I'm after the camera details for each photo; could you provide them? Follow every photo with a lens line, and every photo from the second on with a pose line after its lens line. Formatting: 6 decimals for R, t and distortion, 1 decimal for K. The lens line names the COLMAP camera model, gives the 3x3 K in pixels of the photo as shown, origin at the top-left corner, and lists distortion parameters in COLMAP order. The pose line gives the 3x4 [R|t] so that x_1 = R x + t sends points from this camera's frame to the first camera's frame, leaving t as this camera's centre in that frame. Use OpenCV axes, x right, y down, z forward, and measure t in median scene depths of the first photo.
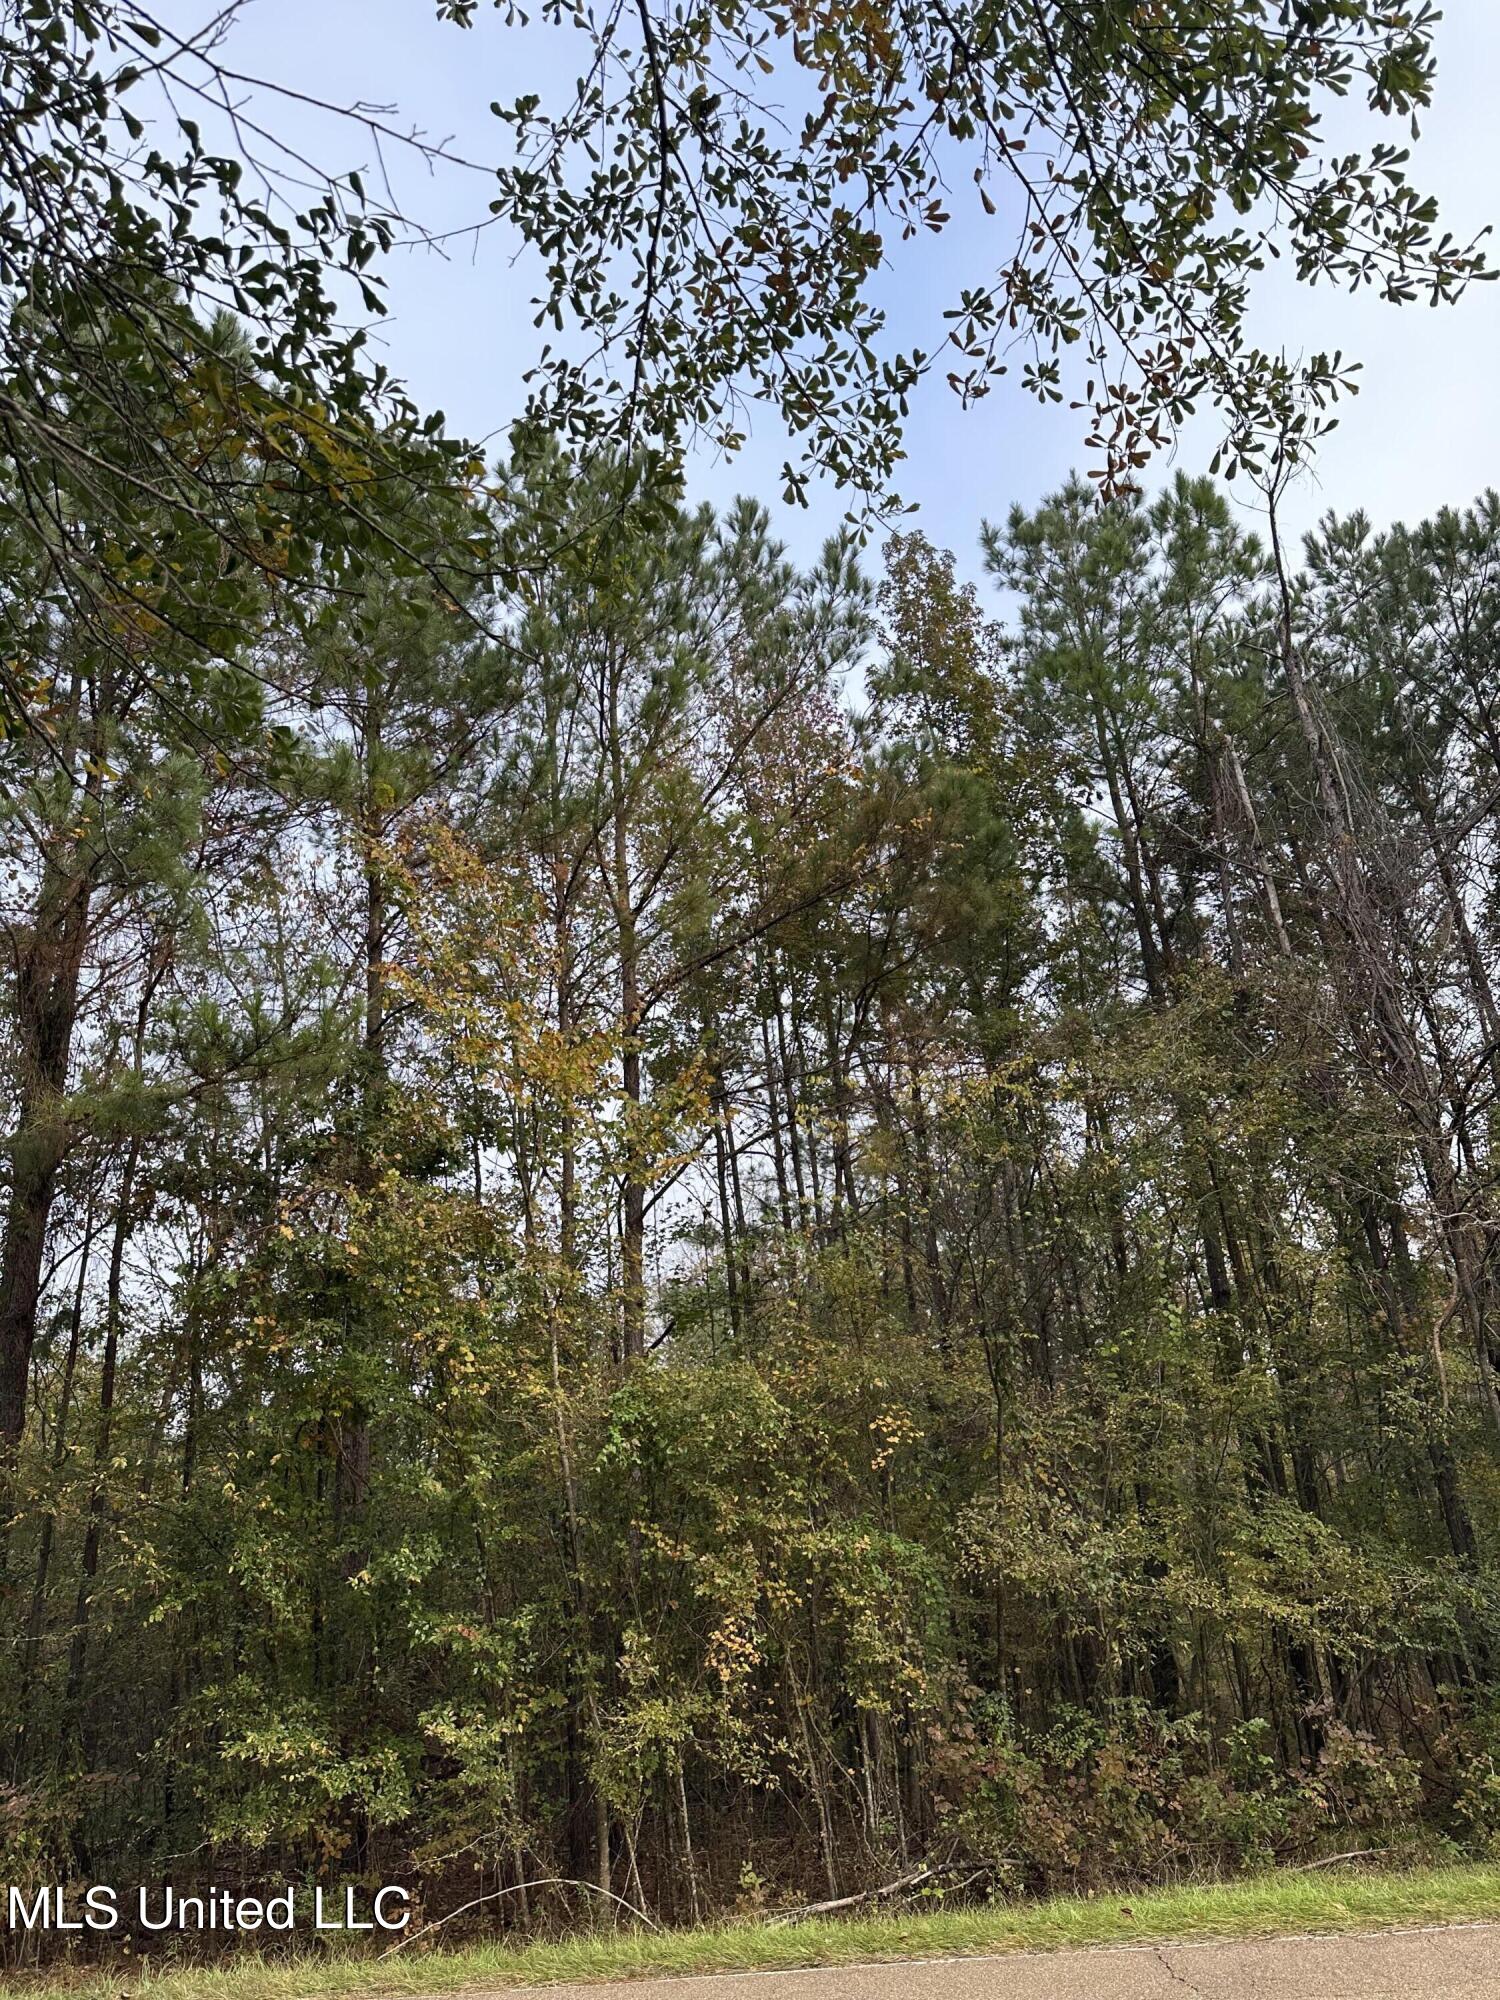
lens RADIAL K [[1392.1, 0, 754.5], [0, 1392.1, 985.6], [0, 0, 1]] dist [0.044430, -0.051135]
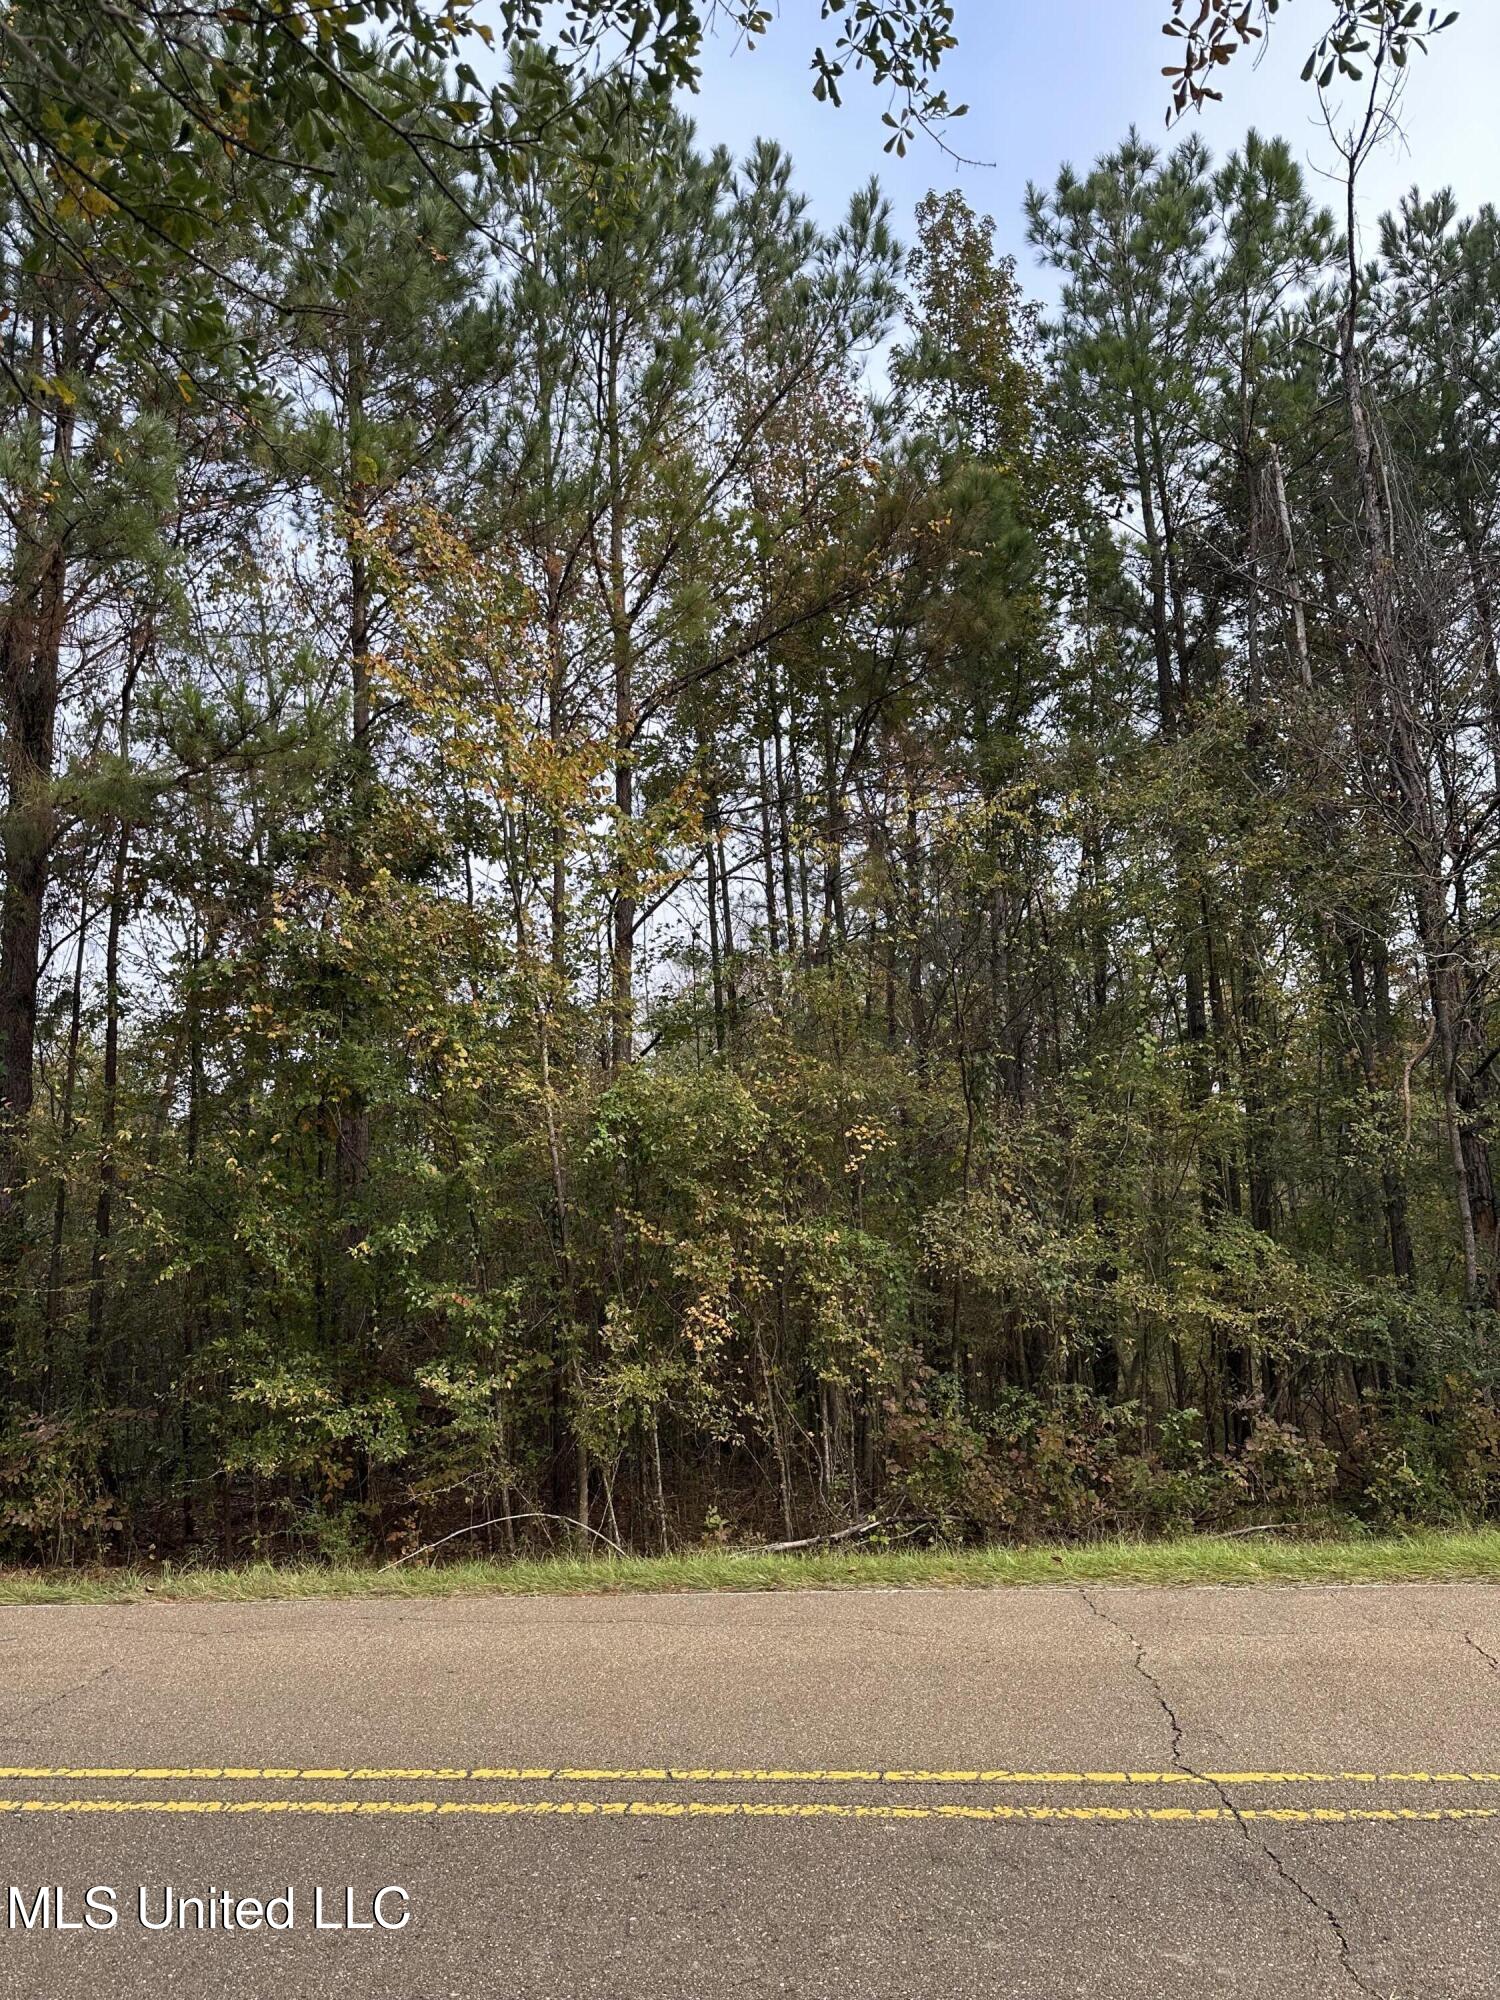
lens RADIAL K [[1392.1, 0, 734.4], [0, 1392.1, 1002.6], [0, 0, 1]] dist [0.044430, -0.051135]
pose [[0.999101, 0.042183, -0.004123, -0.000154], [-0.040424, 0.977613, 0.206491, 0.006910], [0.012741, -0.206139, 0.978440, 0.005965]]
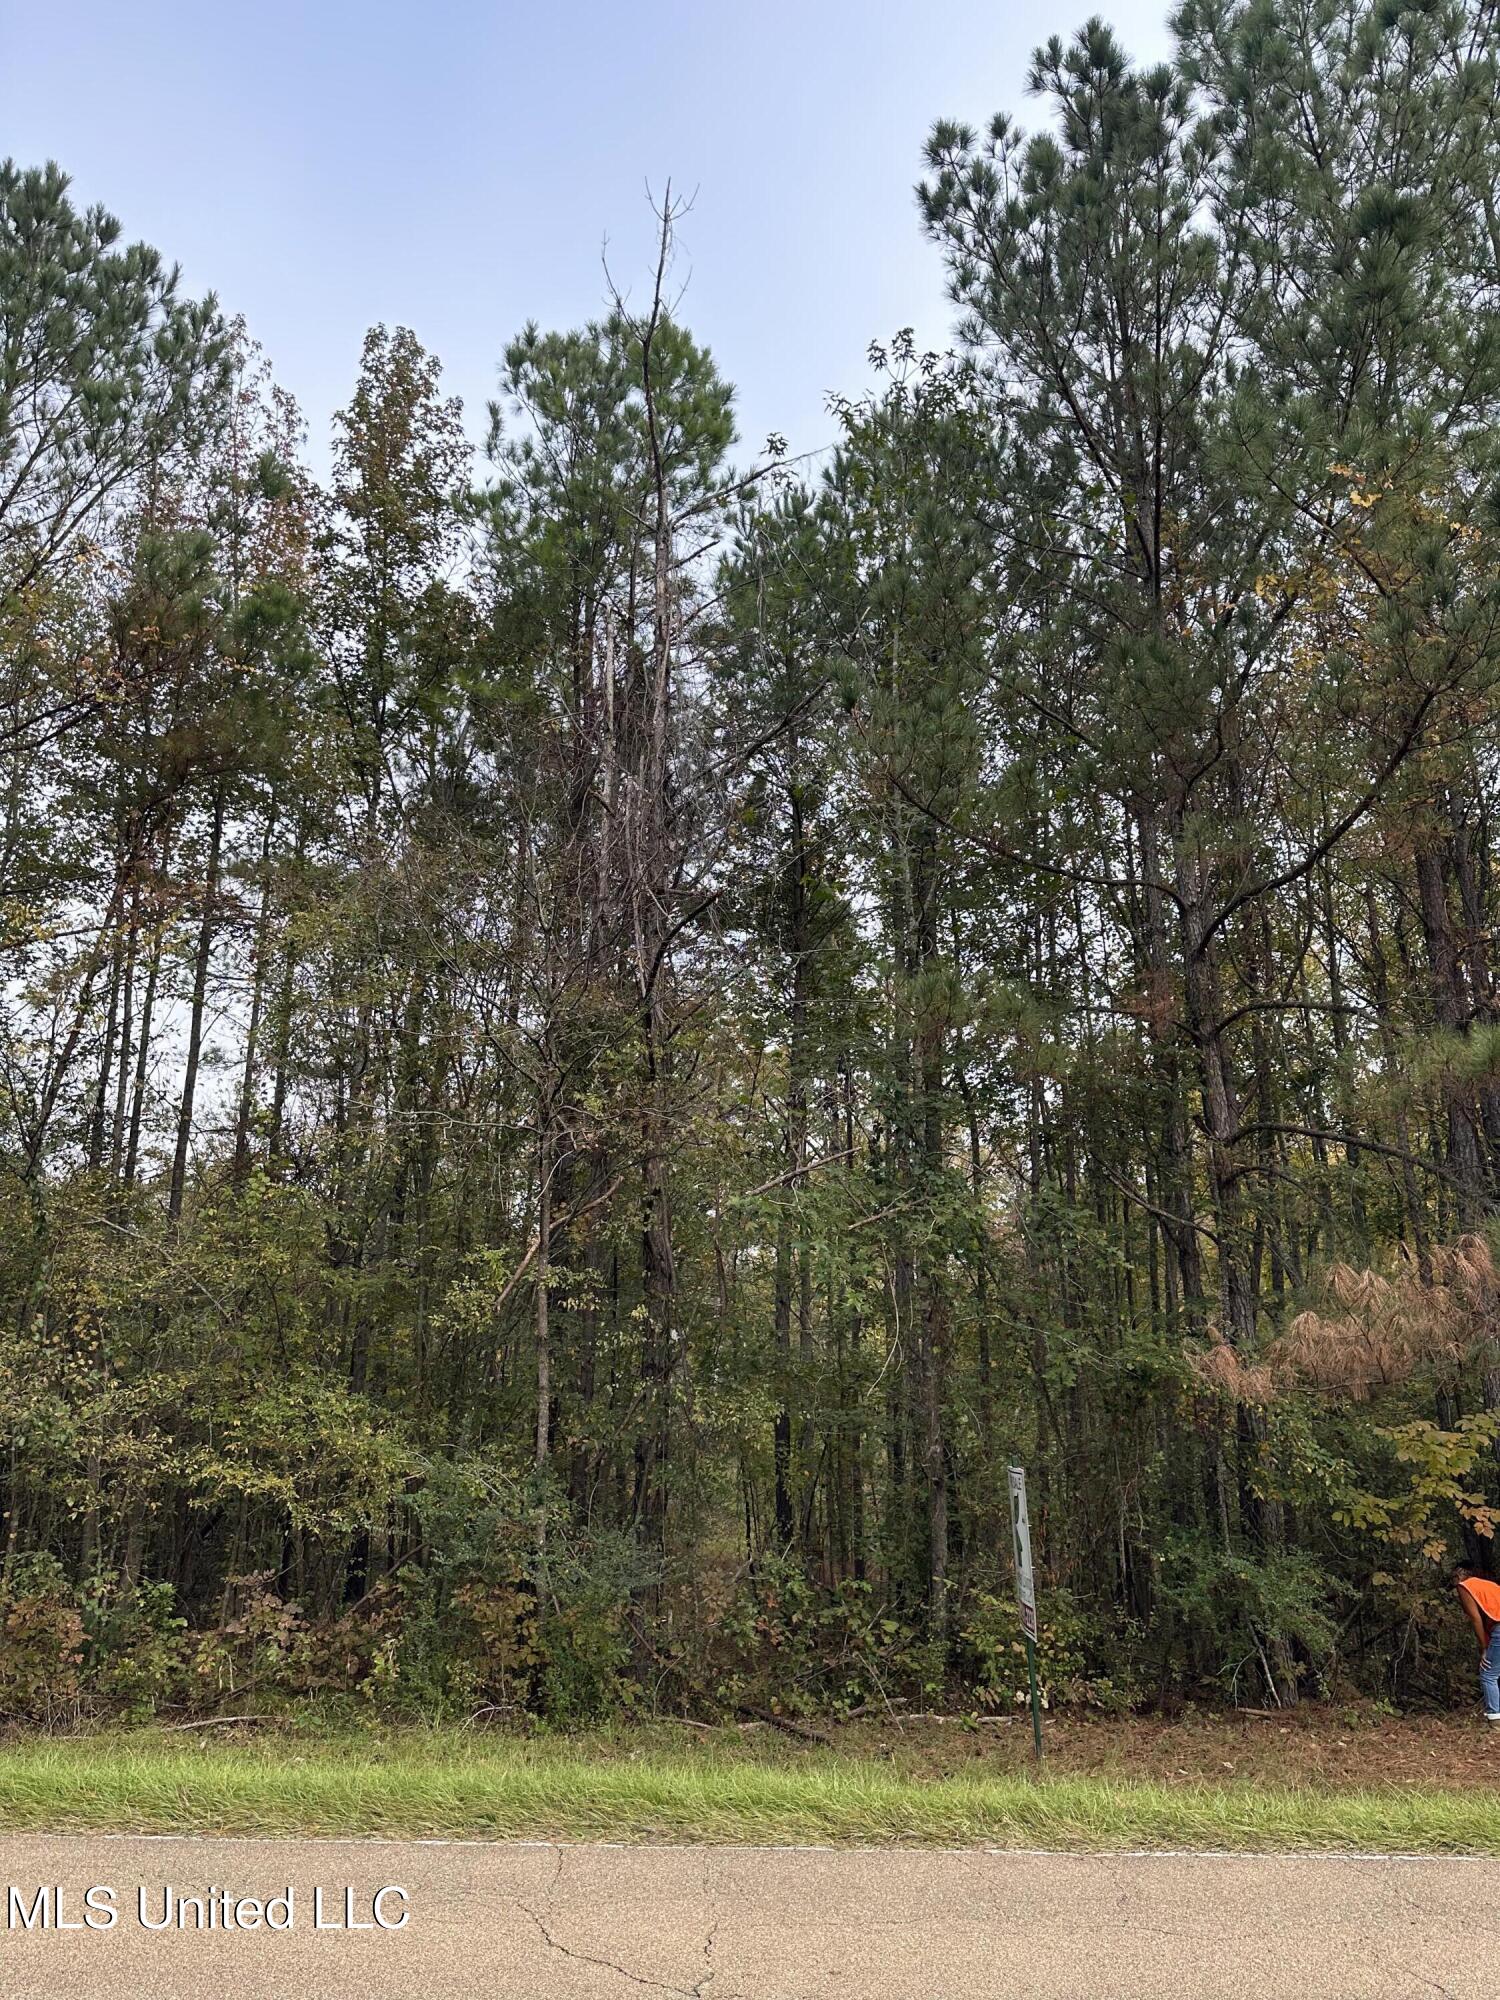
lens RADIAL K [[1392.1, 0, 746.9], [0, 1392.1, 1007.8], [0, 0, 1]] dist [0.044430, -0.051135]
pose [[0.984490, 0.131892, 0.115693, 0.378119], [-0.144915, 0.983029, 0.112487, -0.031475], [-0.098894, -0.127508, 0.986895, 0.020825]]
